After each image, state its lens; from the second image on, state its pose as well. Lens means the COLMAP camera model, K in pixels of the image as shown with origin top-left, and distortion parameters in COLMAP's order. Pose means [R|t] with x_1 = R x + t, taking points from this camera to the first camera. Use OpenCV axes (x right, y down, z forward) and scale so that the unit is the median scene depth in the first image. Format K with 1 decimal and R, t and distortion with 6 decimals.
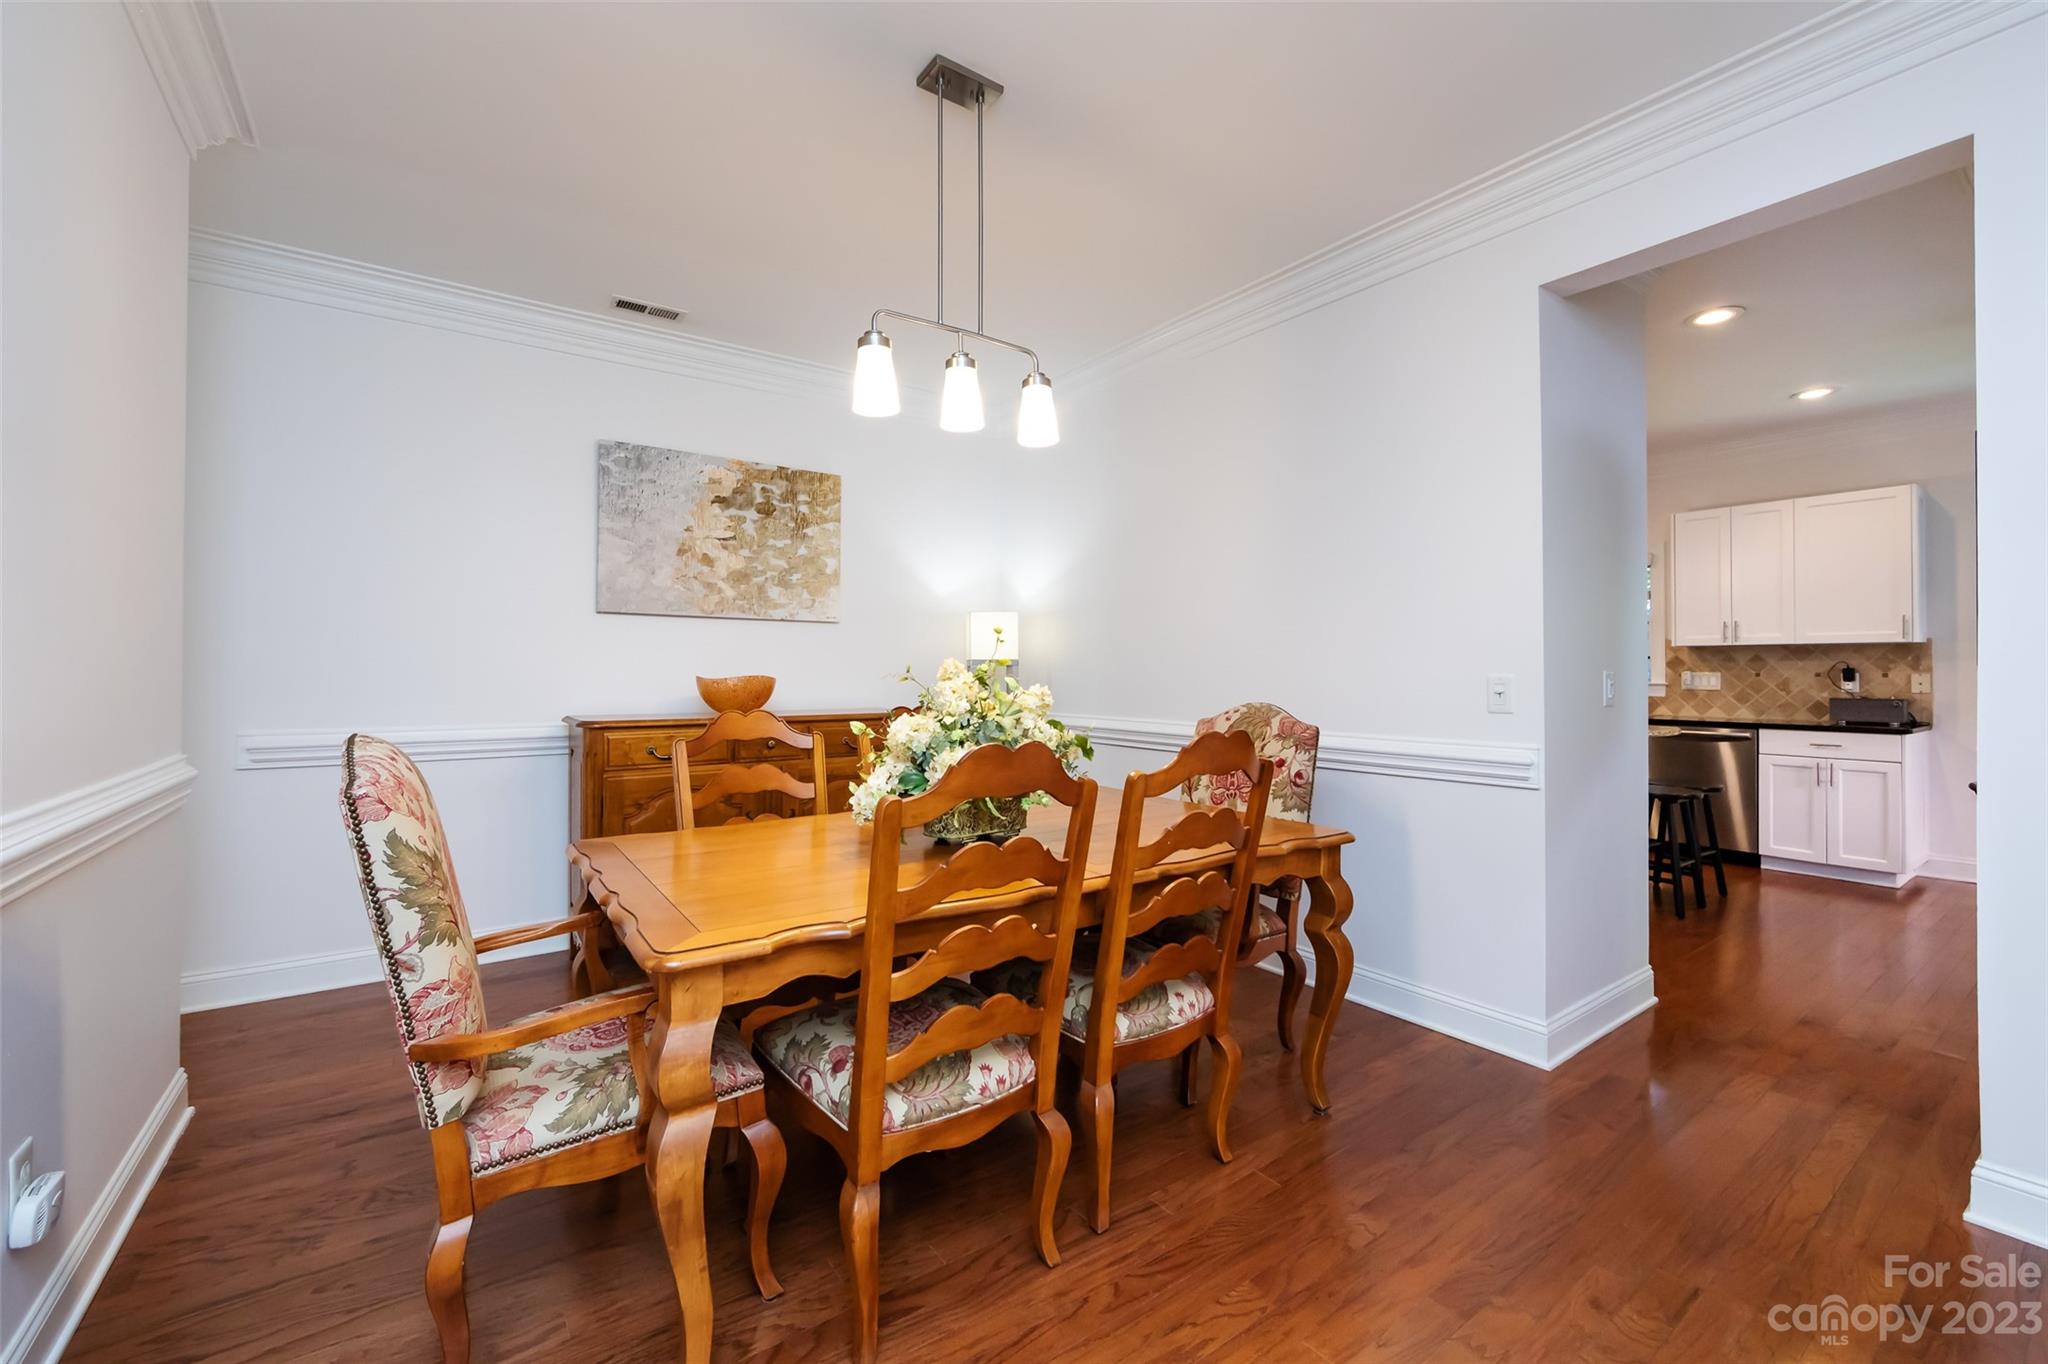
lens RADIAL K [[826.3, 0, 1009.2], [0, 826.3, 664.7], [0, 0, 1]] dist [-0.003040, -0.000362]
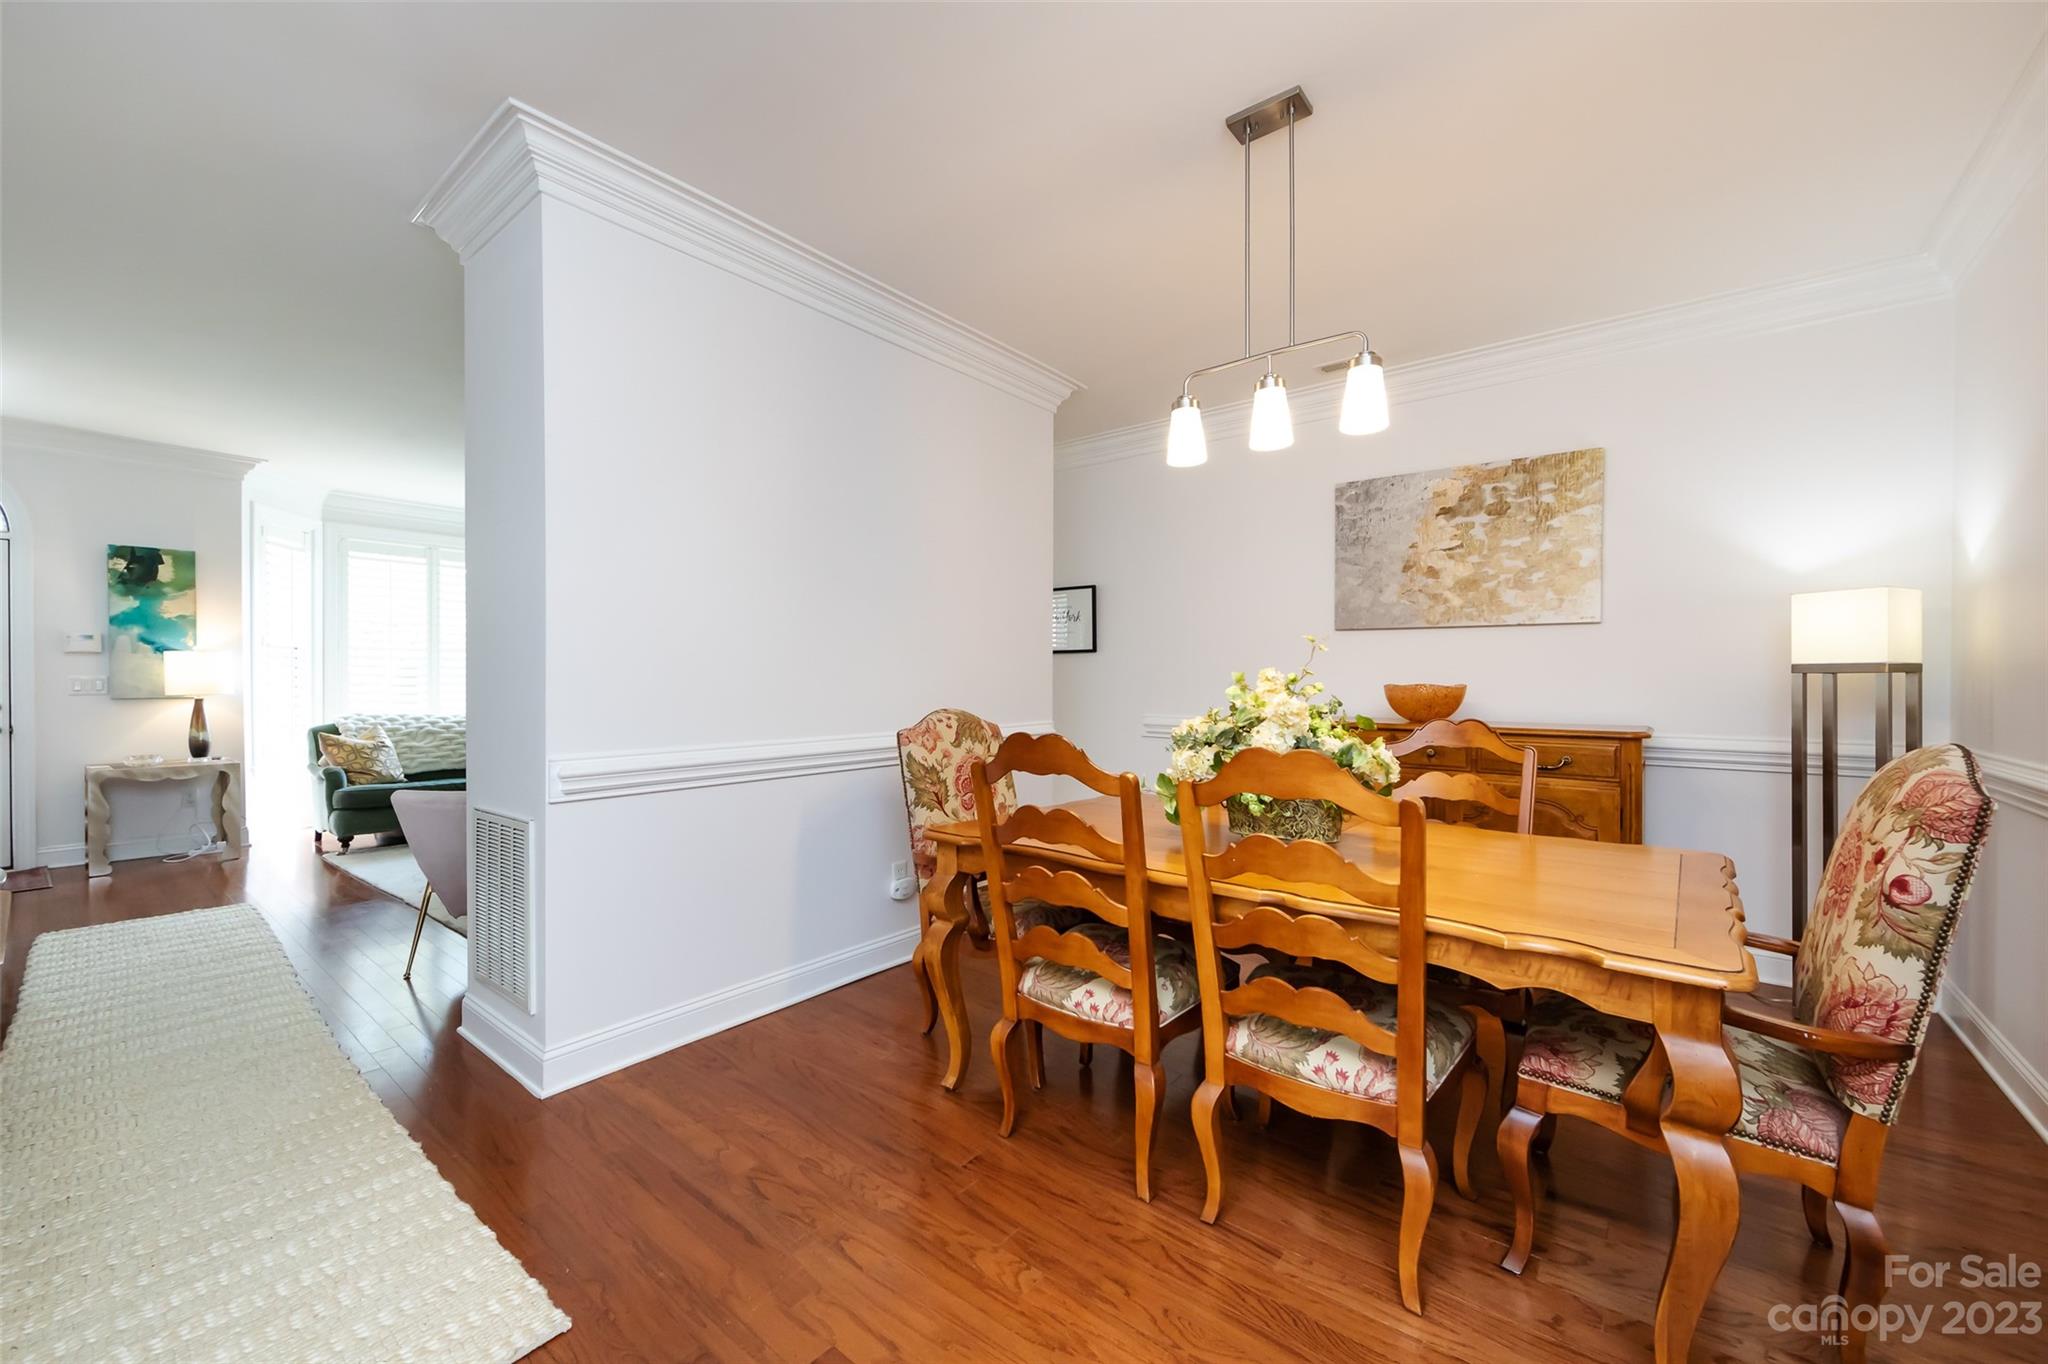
lens RADIAL K [[801.4, 0, 1027.5], [0, 801.4, 686.4], [0, 0, 1]] dist [-0.005871, -0.000211]
pose [[0.283462, 0.010871, -0.958922, 0.447294], [0.004579, 0.999909, 0.012689, 0.001154], [0.958972, -0.007987, 0.283387, 0.226386]]
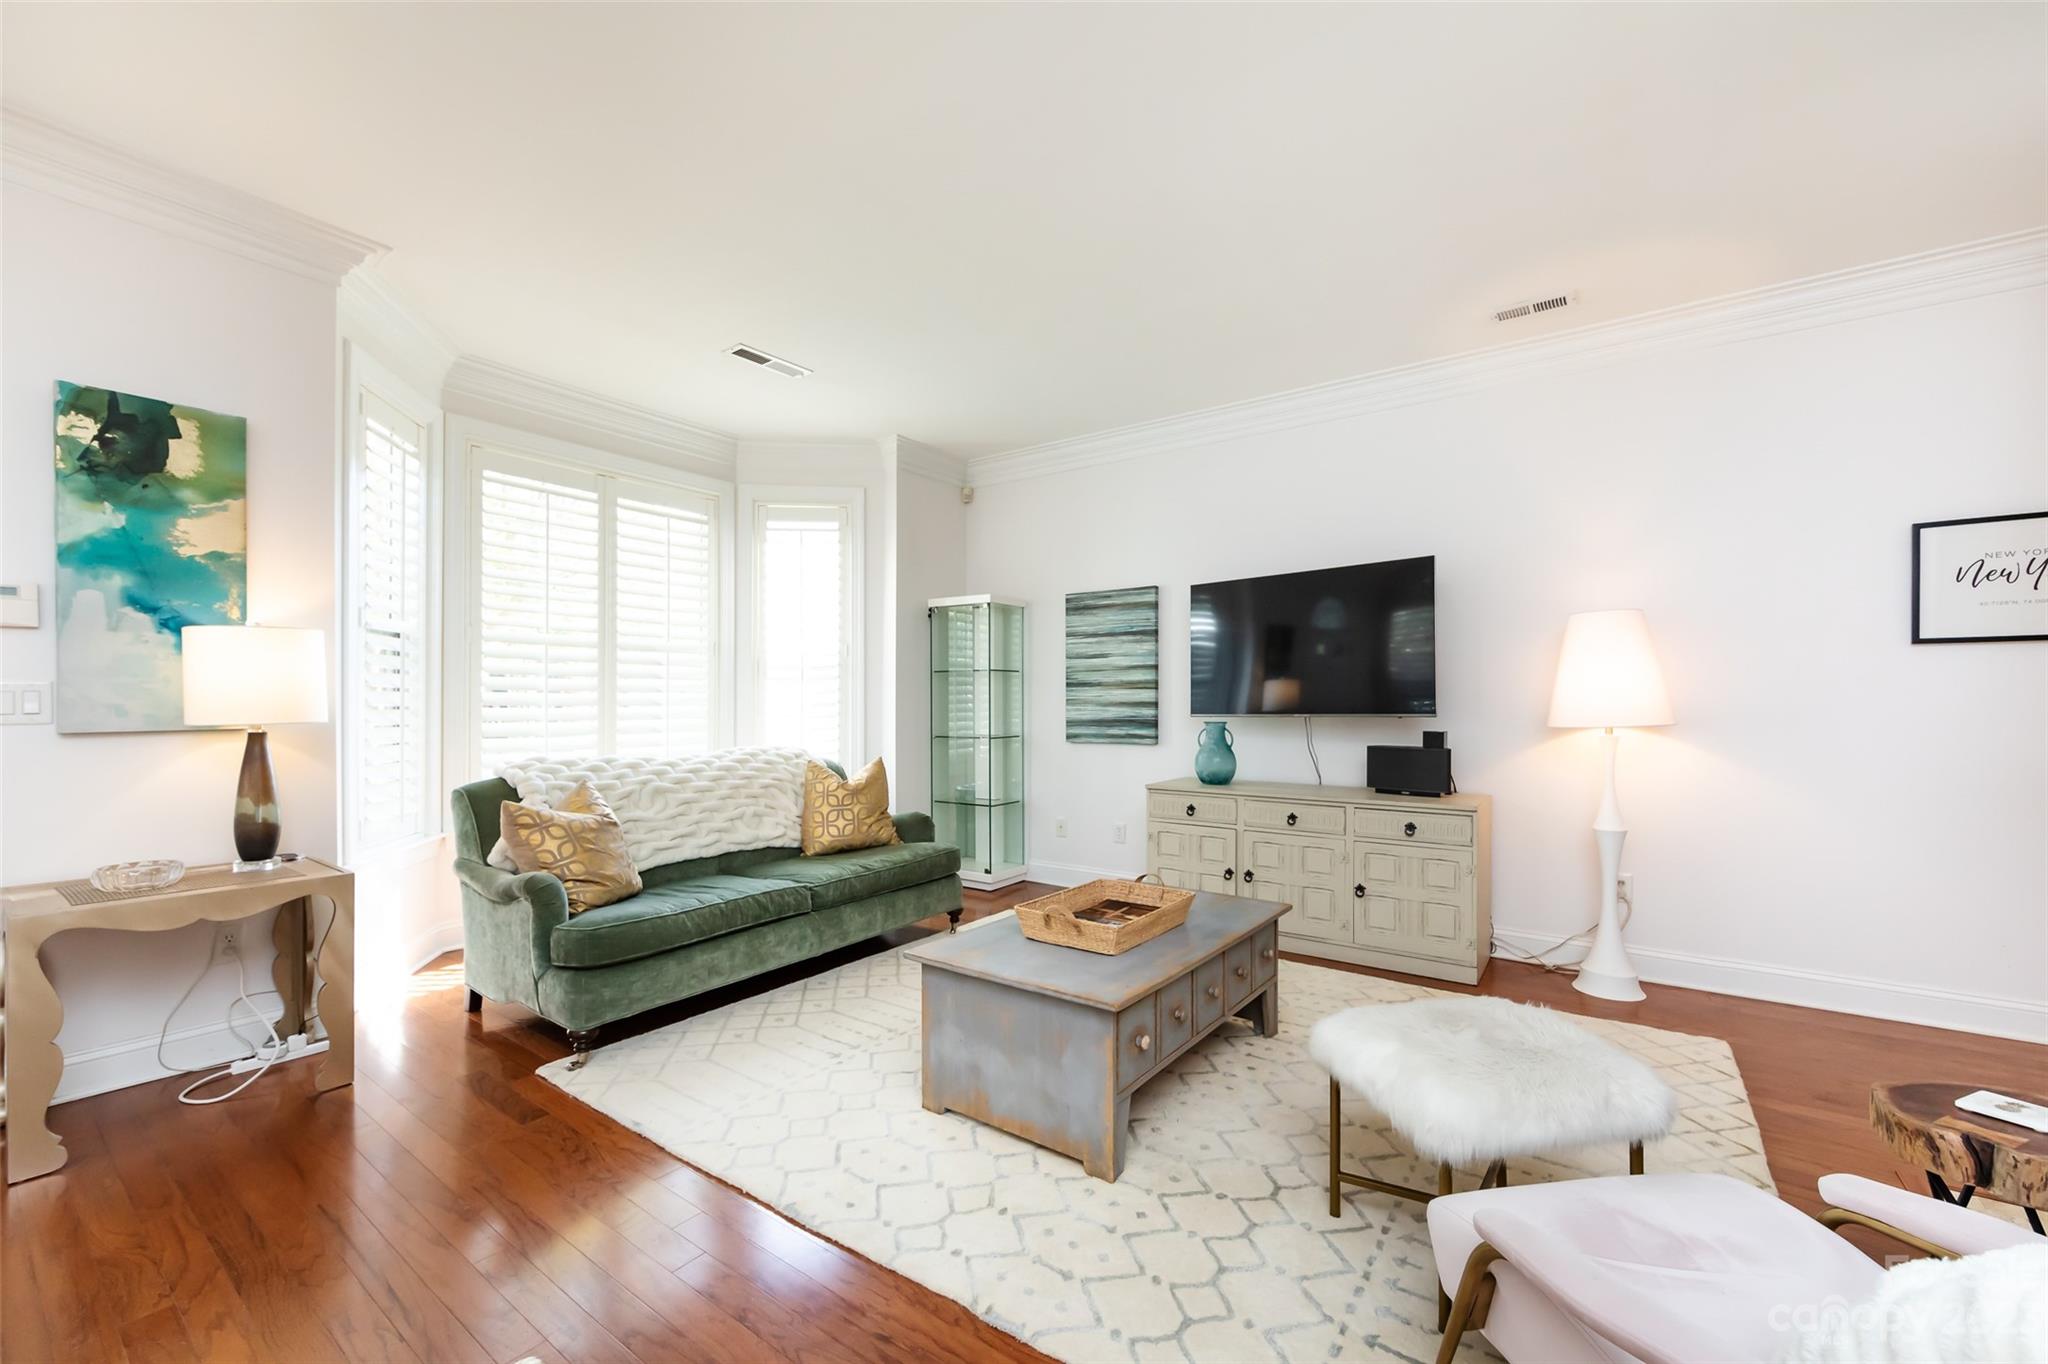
lens RADIAL K [[823.3, 0, 1025.3], [0, 823.3, 699.1], [0, 0, 1]] dist [-0.000016, 0.000069]
pose [[0.325851, -0.001725, -0.945420, -0.444790], [0.005993, 0.999982, 0.000241, 0.010095], [0.945402, -0.005744, 0.325855, -0.382814]]
